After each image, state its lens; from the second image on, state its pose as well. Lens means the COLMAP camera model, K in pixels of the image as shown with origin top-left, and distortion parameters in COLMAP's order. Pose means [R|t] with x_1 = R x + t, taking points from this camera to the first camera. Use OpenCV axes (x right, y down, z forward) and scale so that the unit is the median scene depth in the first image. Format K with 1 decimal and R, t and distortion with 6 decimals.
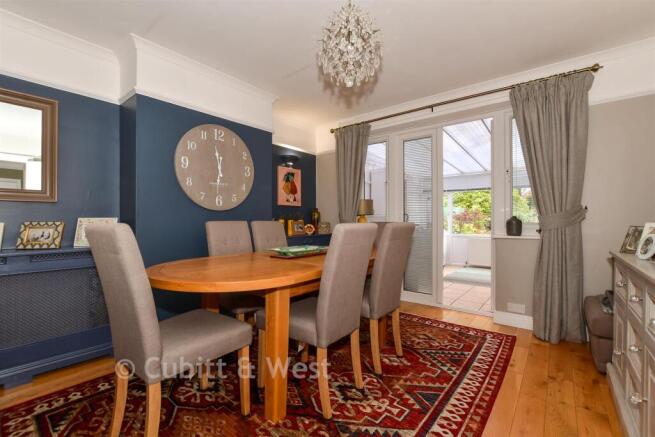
lens RADIAL K [[290.0, 0, 327.6], [0, 290.0, 220.2], [0, 0, 1]] dist [-0.013123, -0.000415]
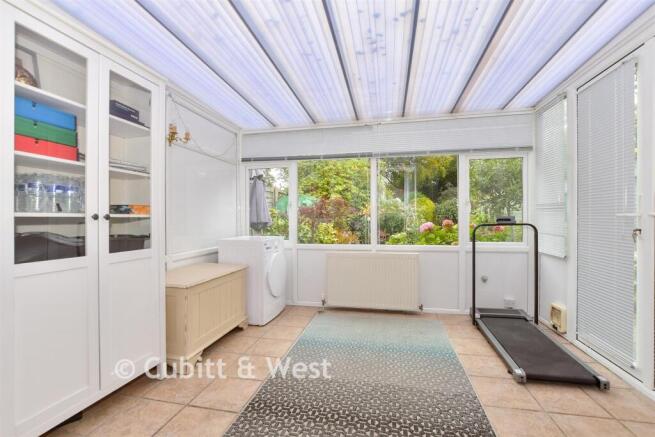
lens RADIAL K [[290.0, 0, 327.9], [0, 290.0, 218.5], [0, 0, 1]] dist [-0.013123, -0.000415]
pose [[0.893206, -0.007412, 0.449587, 0.252234], [0.006893, 0.999972, 0.002792, 0.001468], [-0.449595, 0.000605, 0.893232, 0.527445]]
